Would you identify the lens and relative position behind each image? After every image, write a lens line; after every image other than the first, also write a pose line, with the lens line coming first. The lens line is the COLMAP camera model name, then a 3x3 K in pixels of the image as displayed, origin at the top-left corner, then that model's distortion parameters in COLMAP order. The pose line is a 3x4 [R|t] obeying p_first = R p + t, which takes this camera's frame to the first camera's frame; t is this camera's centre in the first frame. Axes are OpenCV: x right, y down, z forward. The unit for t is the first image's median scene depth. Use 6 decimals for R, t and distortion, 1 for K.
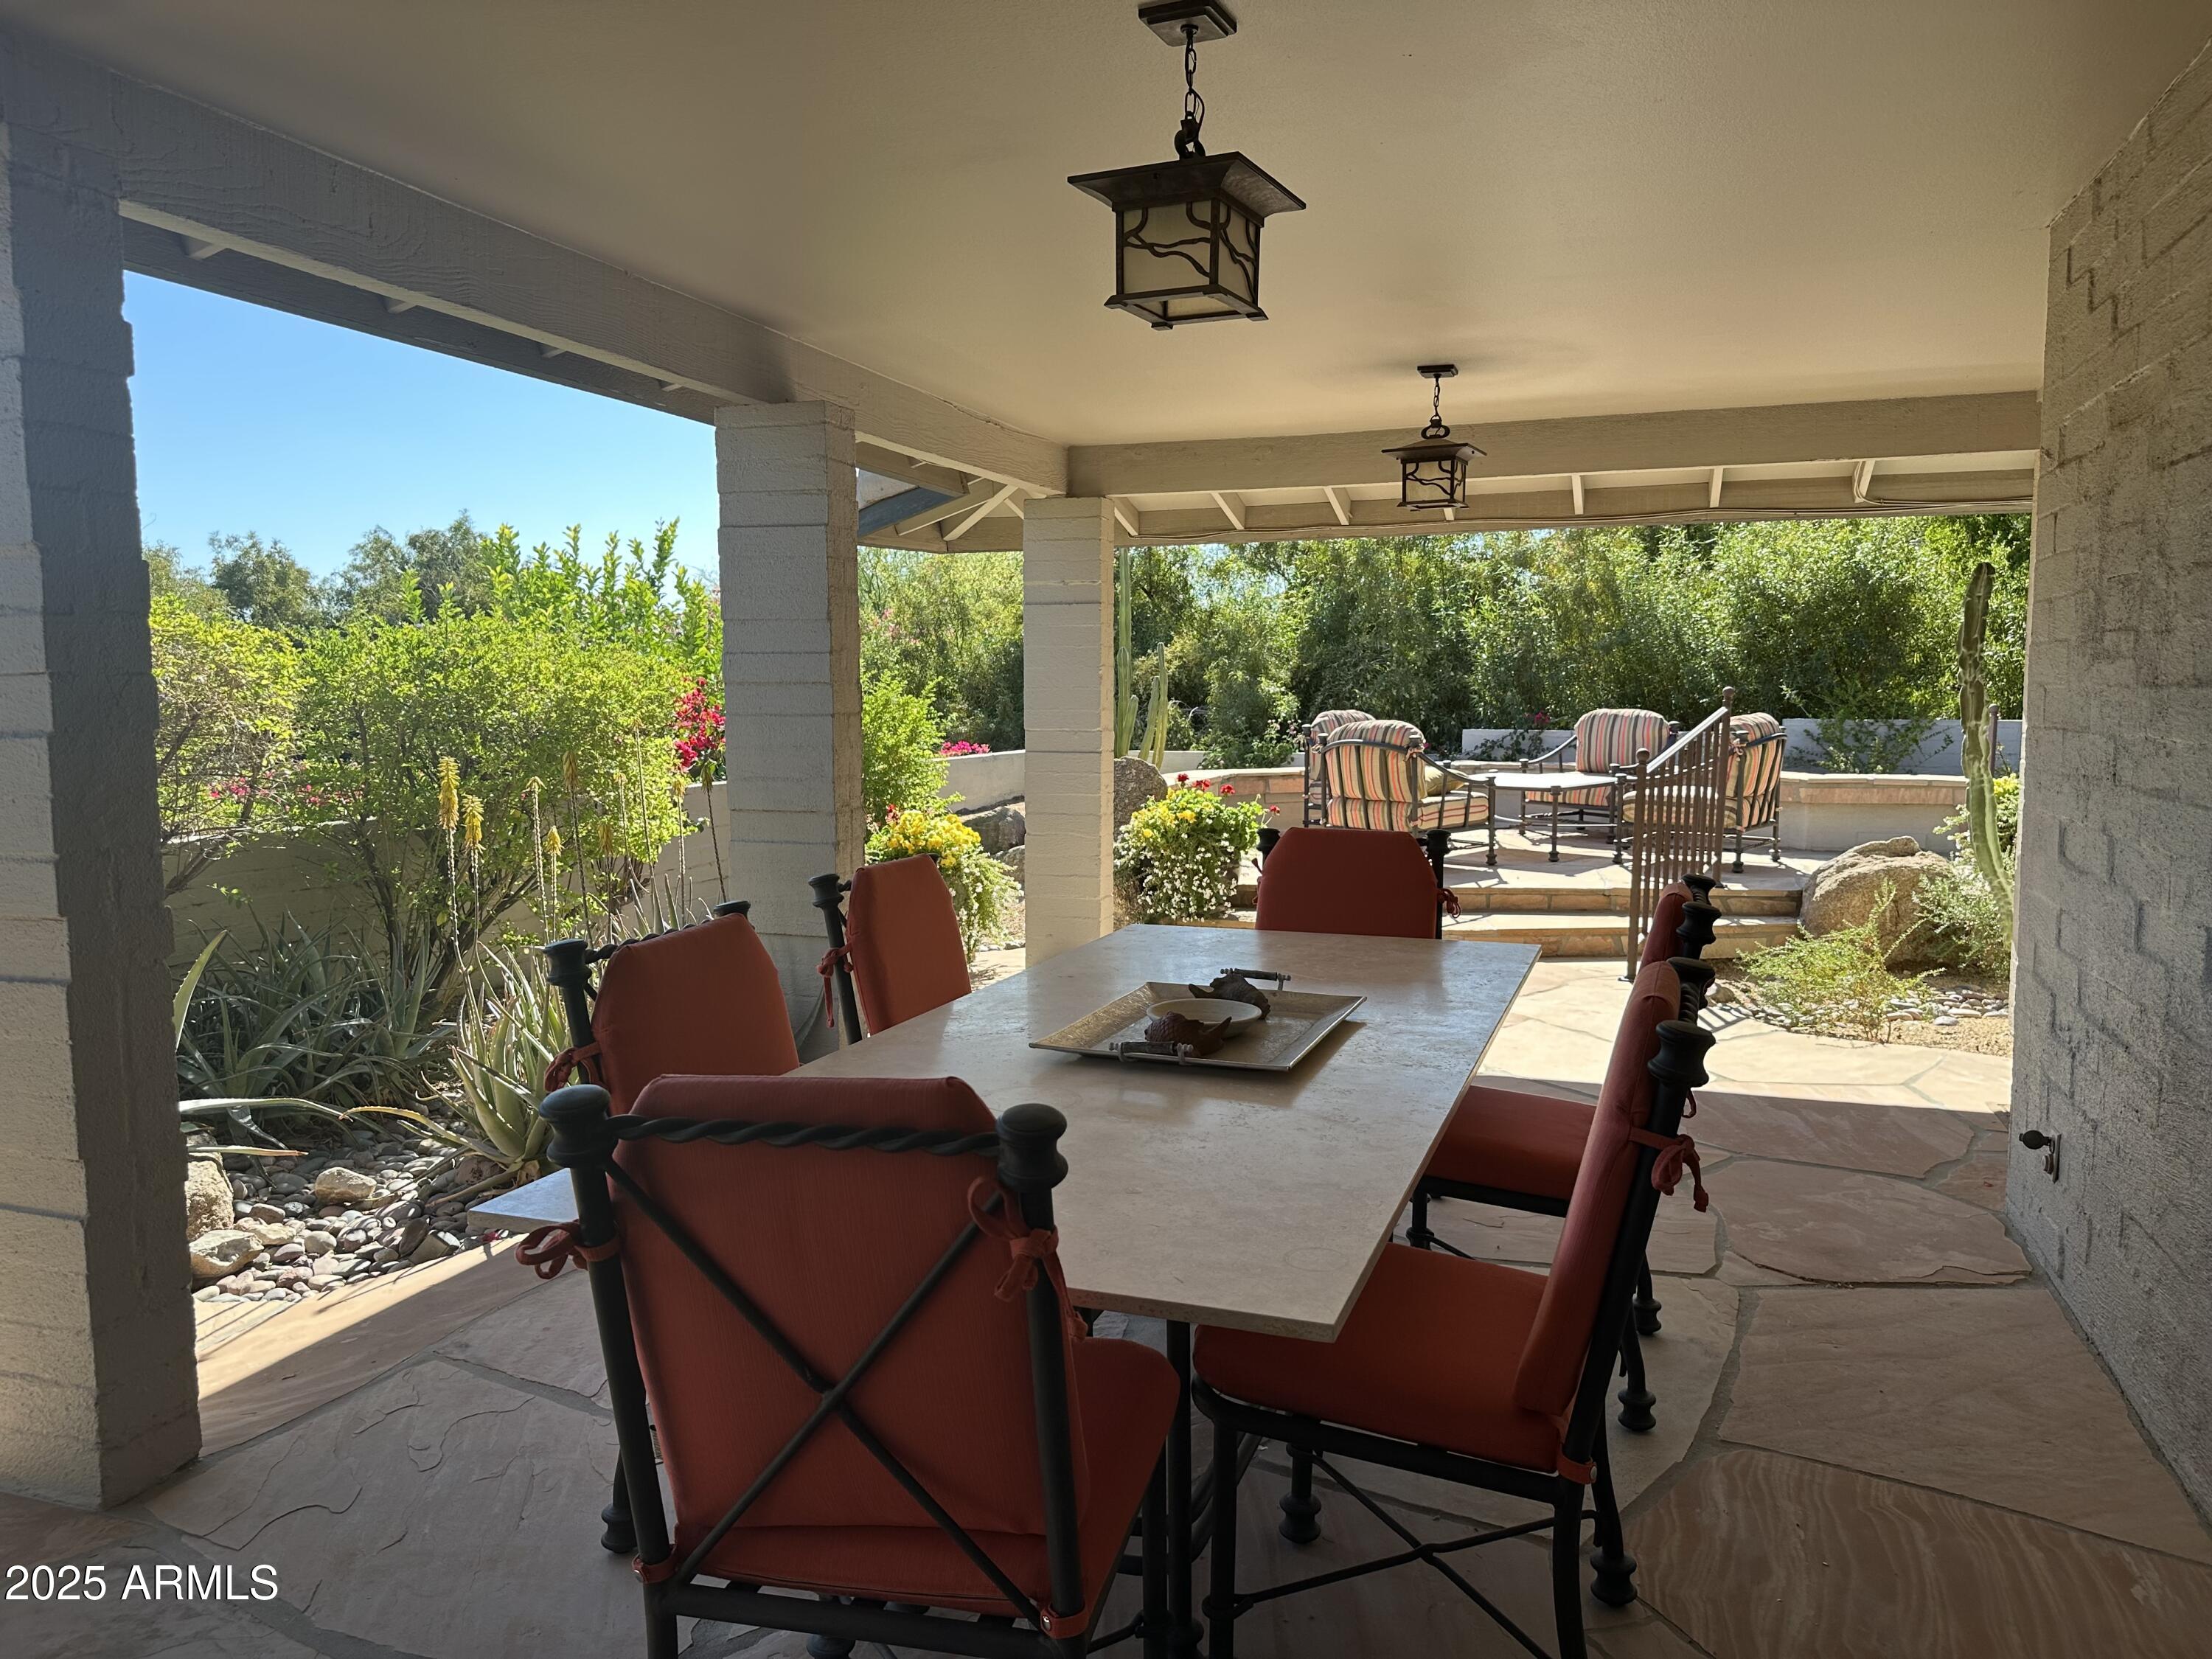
lens RADIAL K [[1526.1, 0, 1106.0], [0, 1526.1, 829.5], [0, 0, 1]] dist [0.041123, -0.036789]
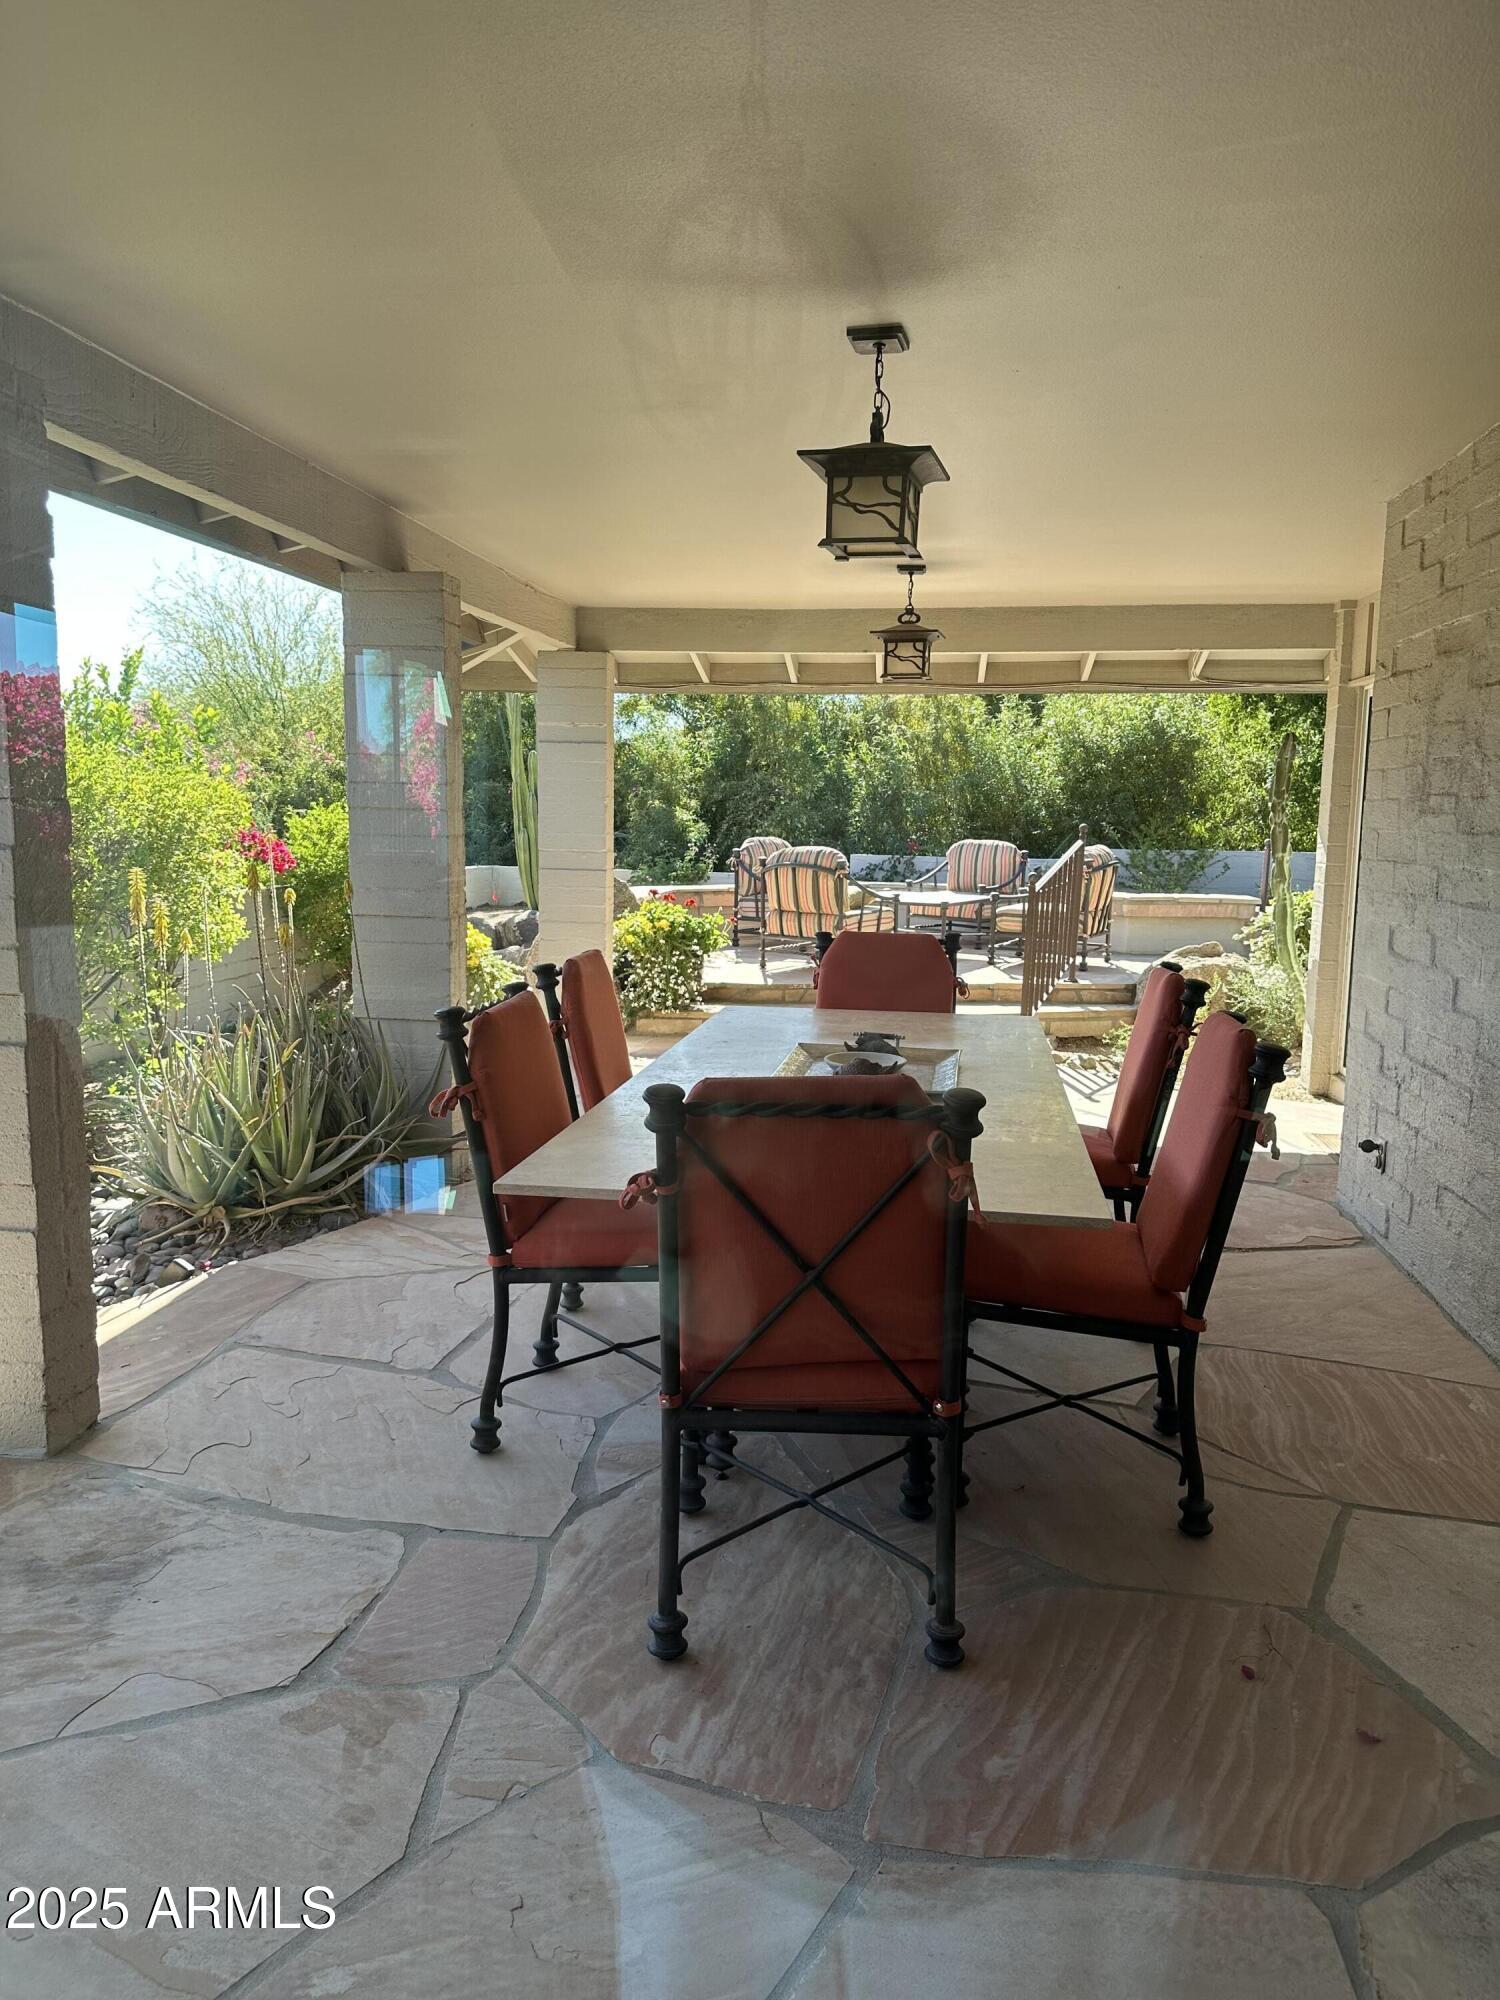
lens RADIAL K [[1354.2, 0, 750.0], [0, 1354.2, 1000.0], [0, 0, 1]] dist [0.080346, -0.101181]
pose [[0.982451, -0.006584, 0.186406, -0.195548], [-0.001656, 0.999030, 0.044013, 0.008060], [-0.186515, -0.043549, 0.981486, -0.140929]]
